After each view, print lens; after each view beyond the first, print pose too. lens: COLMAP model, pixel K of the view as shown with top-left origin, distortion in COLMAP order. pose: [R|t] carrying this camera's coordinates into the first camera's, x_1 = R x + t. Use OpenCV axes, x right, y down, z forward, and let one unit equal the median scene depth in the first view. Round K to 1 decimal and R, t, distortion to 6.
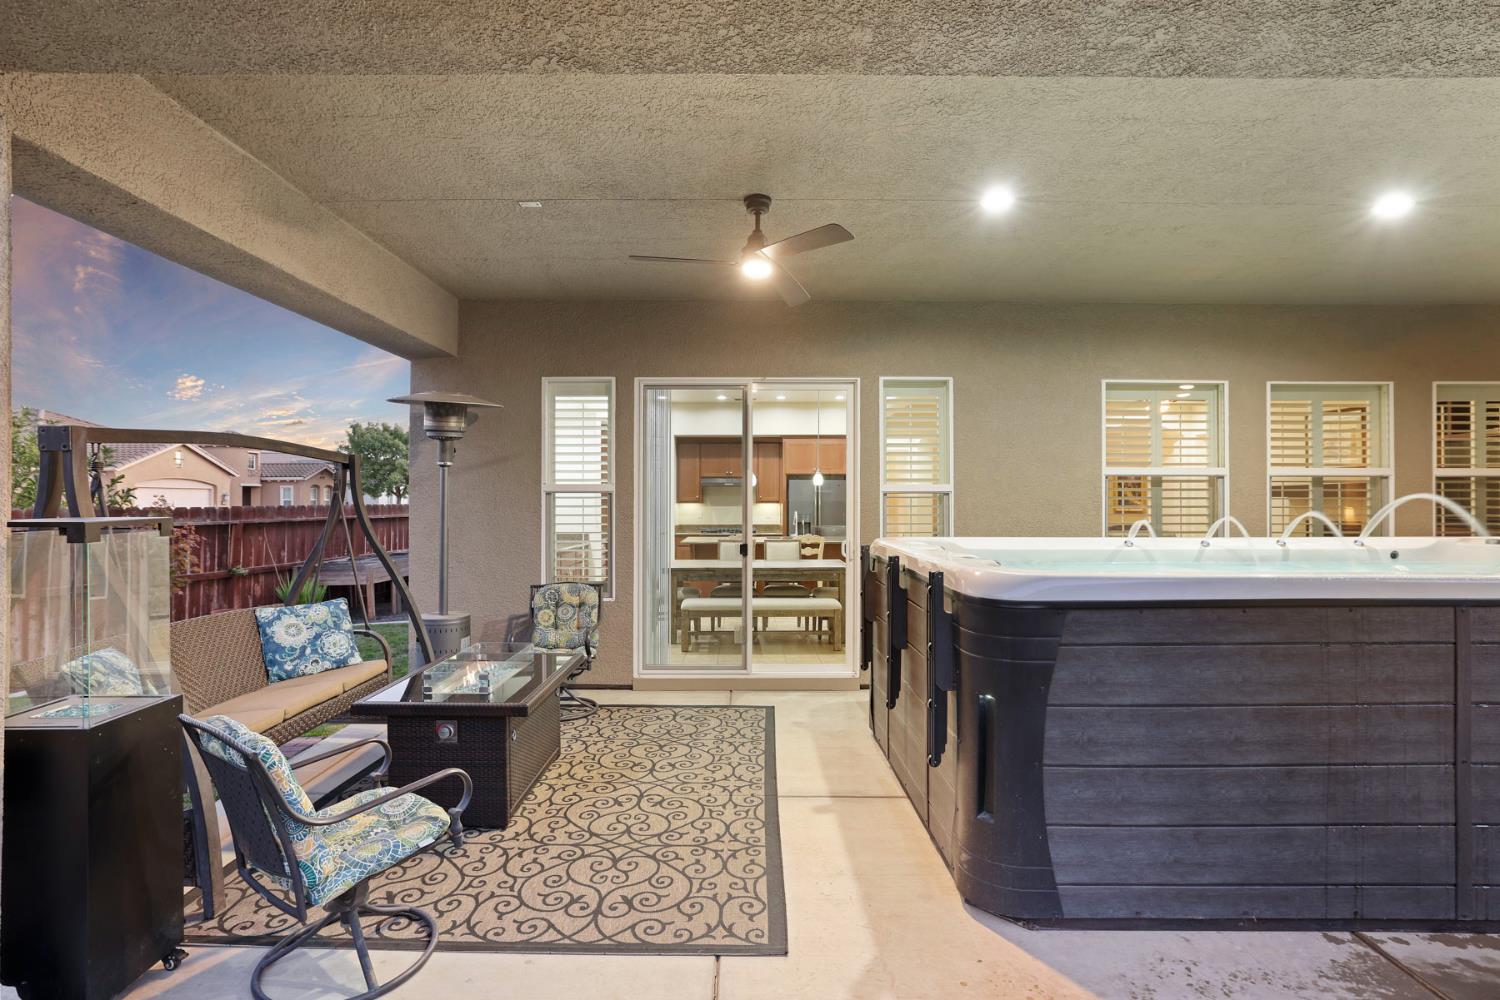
lens RADIAL K [[720.5, 0, 750.0], [0, 720.5, 500.0], [0, 0, 1]] dist [-0.003082, 0.000093]
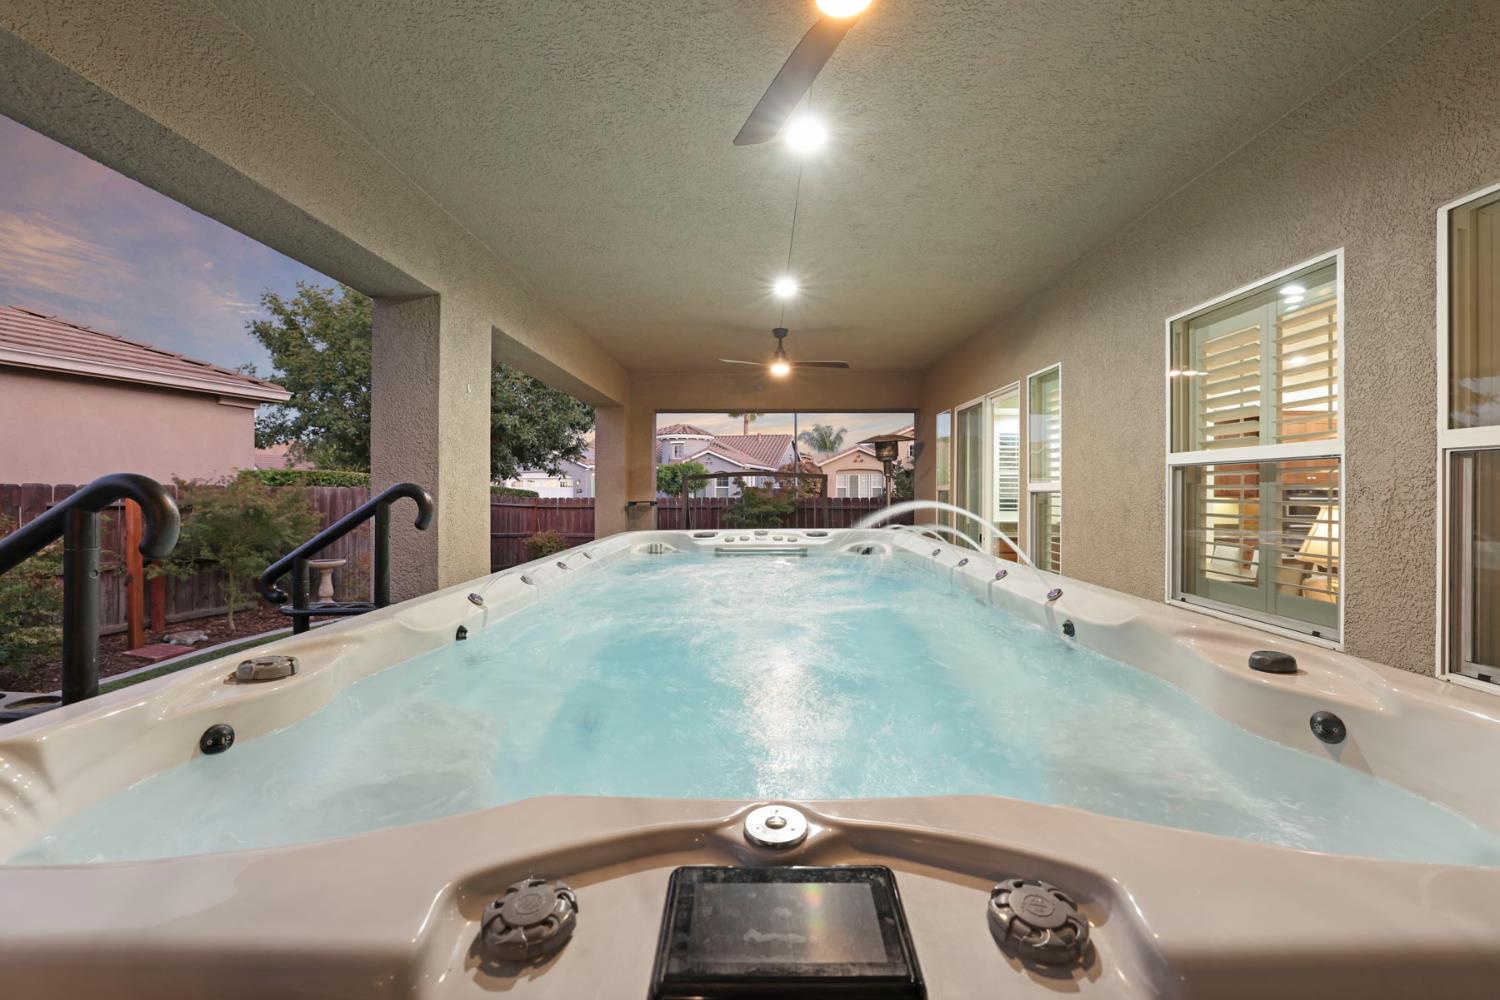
lens RADIAL K [[650.9, 0, 750.4], [0, 650.9, 498.7], [0, 0, 1]] dist [-0.016437, -0.000298]
pose [[0.000920, 0.012685, -0.999919, 1.086101], [0.014452, 0.999815, 0.012697, -0.016989], [0.999895, -0.014462, 0.000737, 0.619686]]
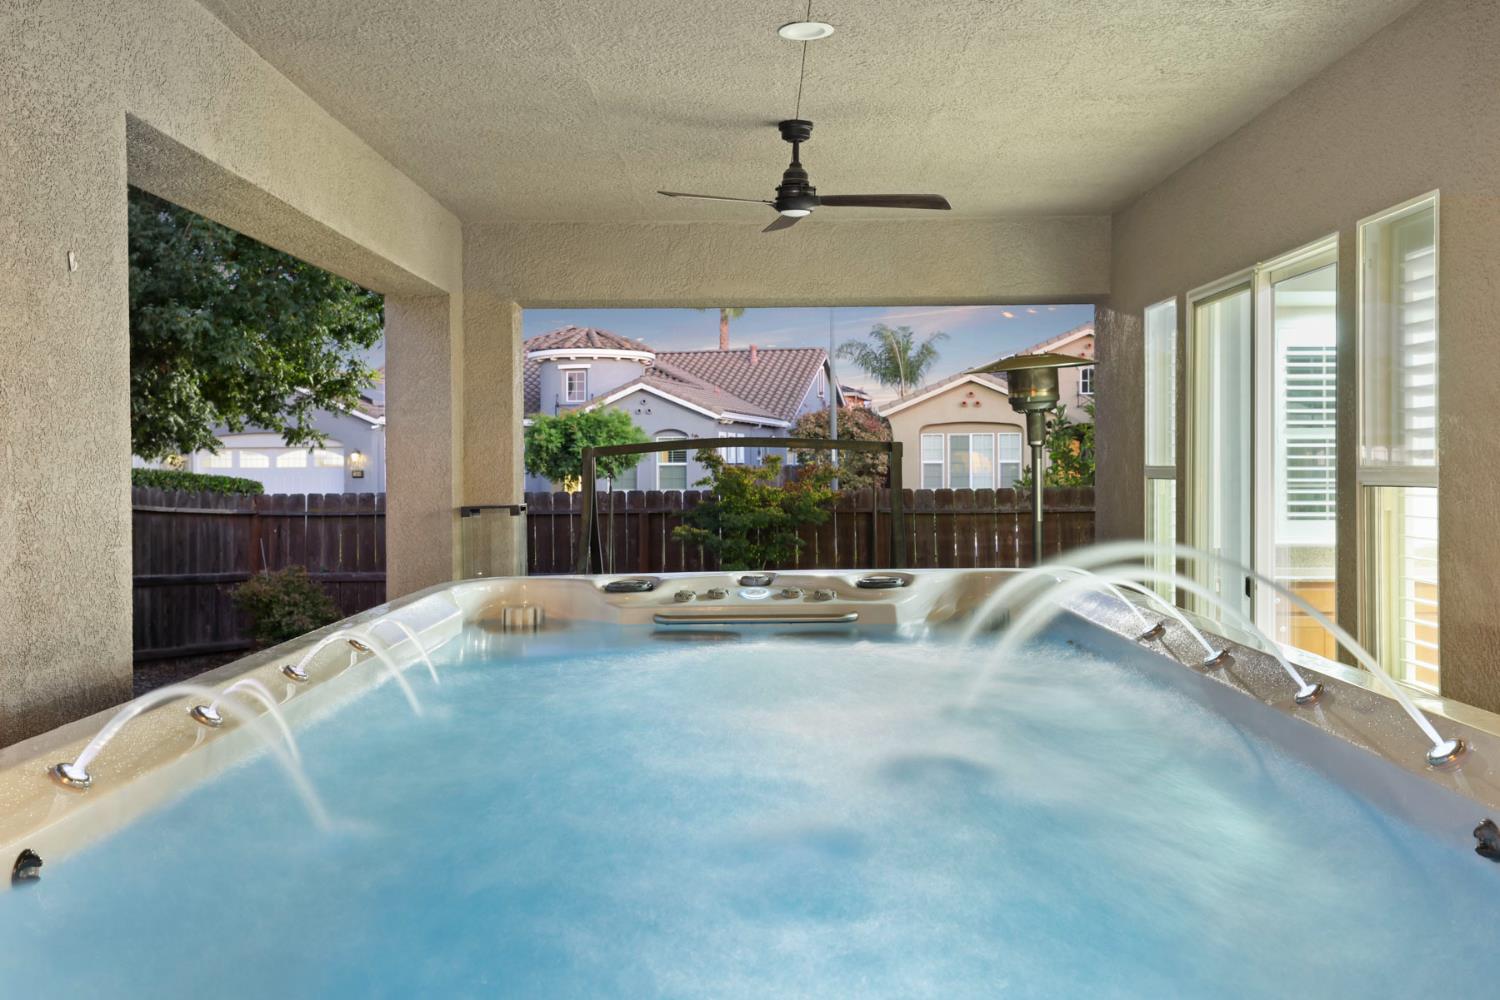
lens RADIAL K [[1414.8, 0, 750.0], [0, 1414.8, 493.2], [0, 0, 1]] dist [0.060654, 0.090399]
pose [[0.011629, 0.017547, -0.999778, 1.061537], [0.022426, 0.999590, 0.017804, -0.028223], [0.999681, -0.022628, 0.011231, 0.622508]]
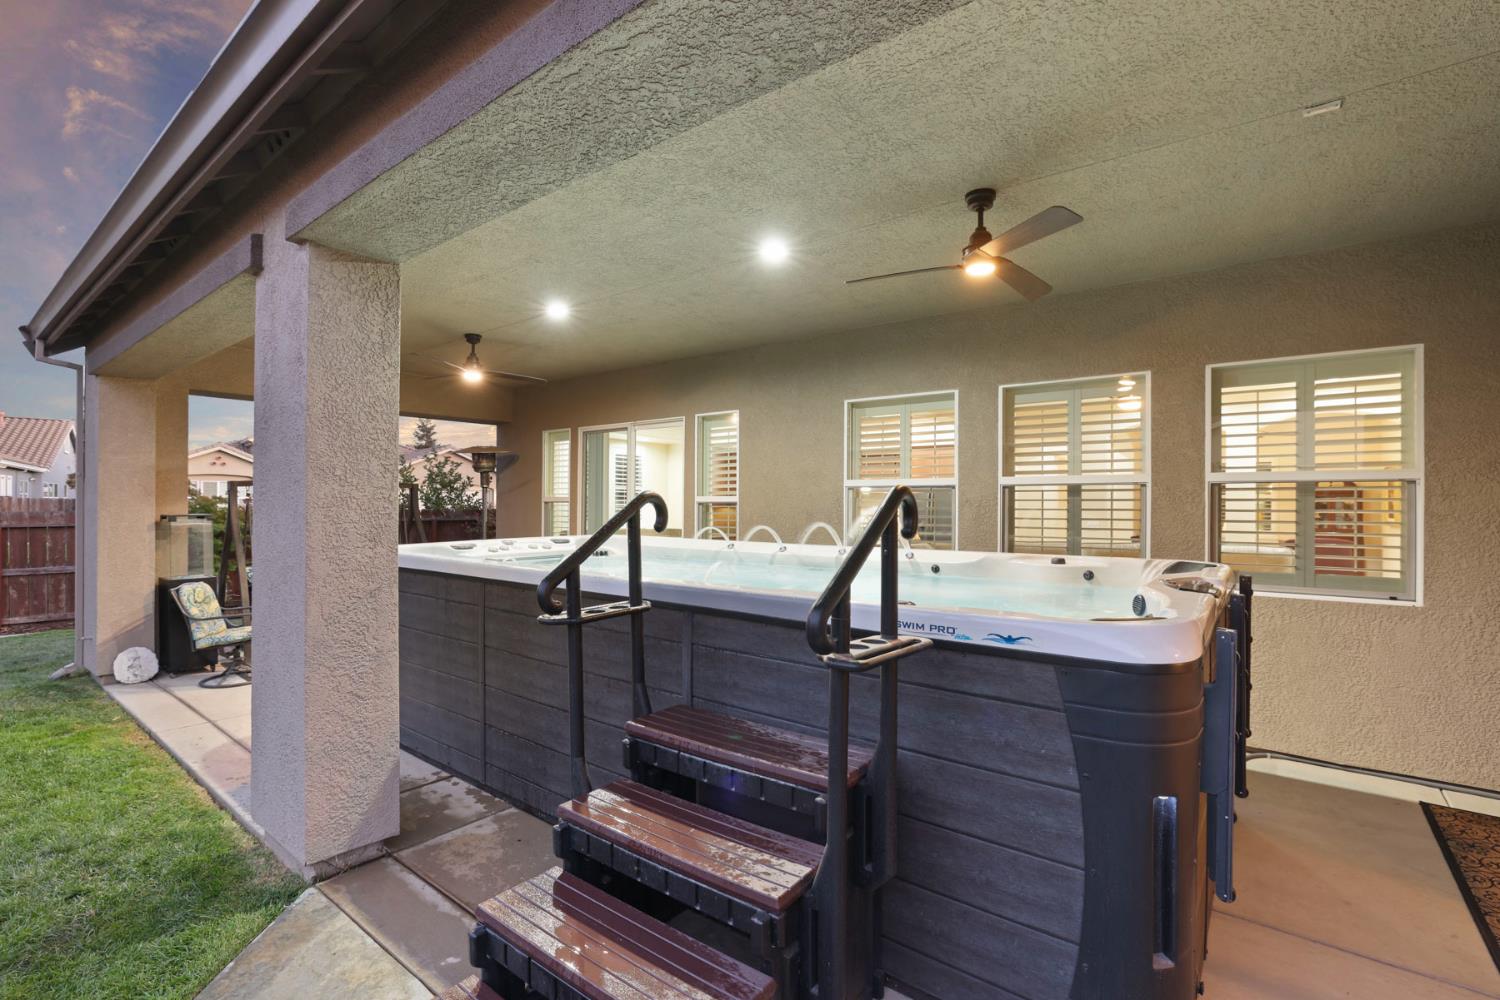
lens RADIAL K [[683.7, 0, 744.0], [0, 683.7, 505.7], [0, 0, 1]] dist [0.001576, 0.000145]
pose [[0.790287, 0.003522, -0.612727, 1.024731], [0.005724, 0.999897, 0.013129, -0.020035], [0.612710, -0.013883, 0.790186, 0.070887]]
